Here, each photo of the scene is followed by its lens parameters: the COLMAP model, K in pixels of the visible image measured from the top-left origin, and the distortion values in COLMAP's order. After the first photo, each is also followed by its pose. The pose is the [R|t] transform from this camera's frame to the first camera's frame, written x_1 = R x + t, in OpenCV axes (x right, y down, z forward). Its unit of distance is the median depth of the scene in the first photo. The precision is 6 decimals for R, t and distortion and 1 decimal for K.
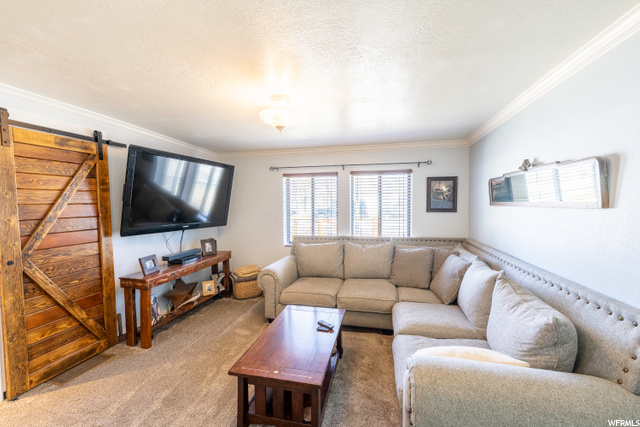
lens RADIAL K [[256.3, 0, 319.0], [0, 256.3, 217.5], [0, 0, 1]] dist [0.000275, 0.000120]
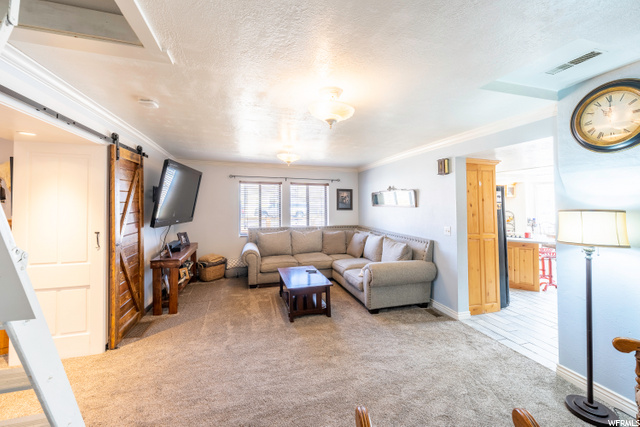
lens RADIAL K [[256.3, 0, 325.4], [0, 256.3, 198.5], [0, 0, 1]] dist [0.000275, 0.000120]
pose [[0.862445, 0.024669, 0.505550, -0.502609], [0.015095, 0.997114, -0.074407, 0.027301], [-0.505926, 0.071803, 0.859583, -0.398464]]
